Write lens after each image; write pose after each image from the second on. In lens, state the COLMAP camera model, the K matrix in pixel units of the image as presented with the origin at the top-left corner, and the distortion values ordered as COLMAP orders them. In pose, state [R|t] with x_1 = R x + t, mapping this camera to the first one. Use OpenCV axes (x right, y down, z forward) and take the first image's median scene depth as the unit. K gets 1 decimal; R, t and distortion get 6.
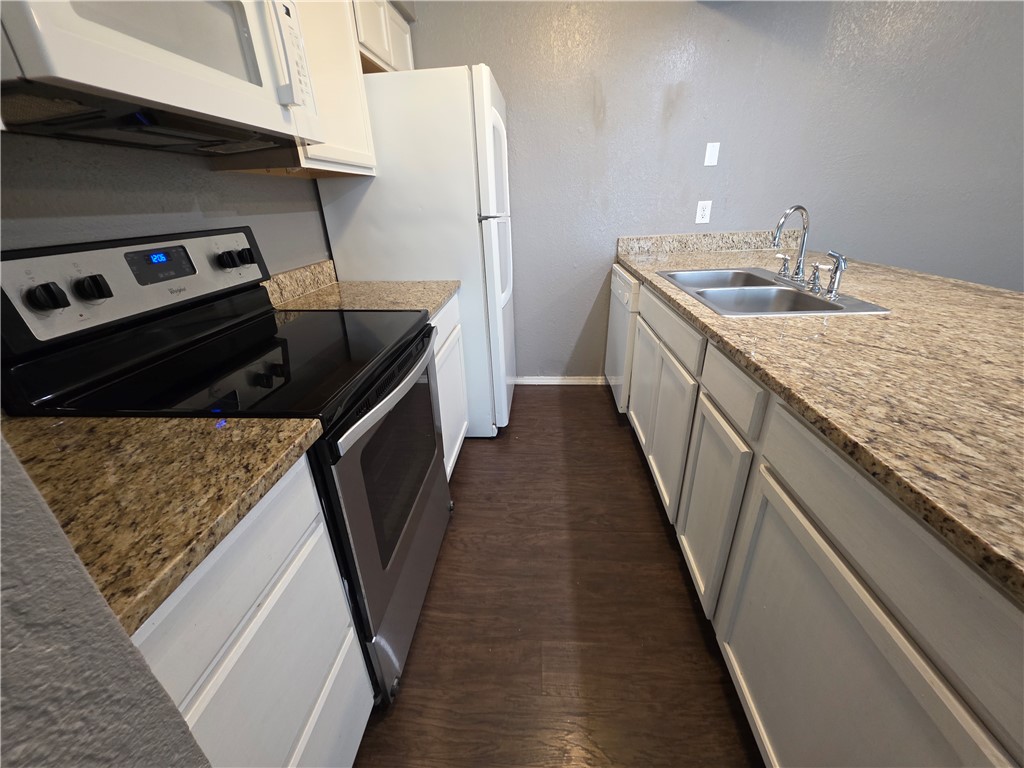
lens RADIAL K [[409.9, 0, 508.9], [0, 409.9, 382.6], [0, 0, 1]] dist [-0.000665, 0.000054]
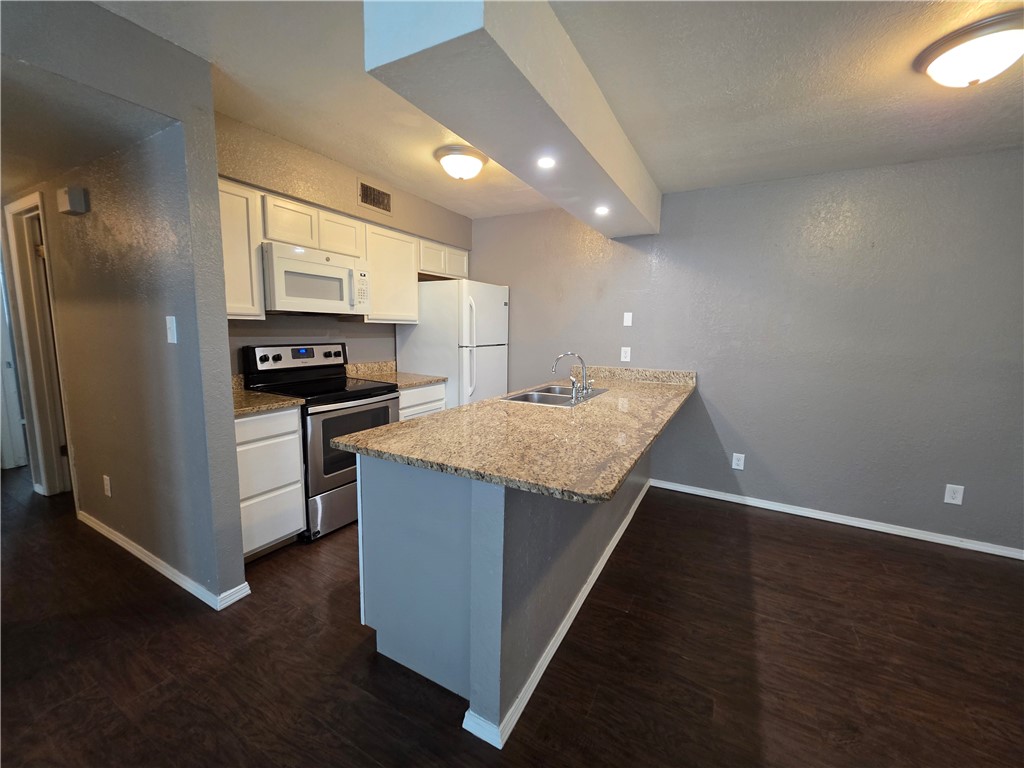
lens RADIAL K [[409.9, 0, 513.5], [0, 409.9, 383.2], [0, 0, 1]] dist [-0.000665, 0.000054]
pose [[0.907903, 0.111300, -0.404134, 1.360040], [-0.218708, 0.948252, -0.230186, 0.203004], [0.357601, 0.297374, 0.885263, -0.778884]]
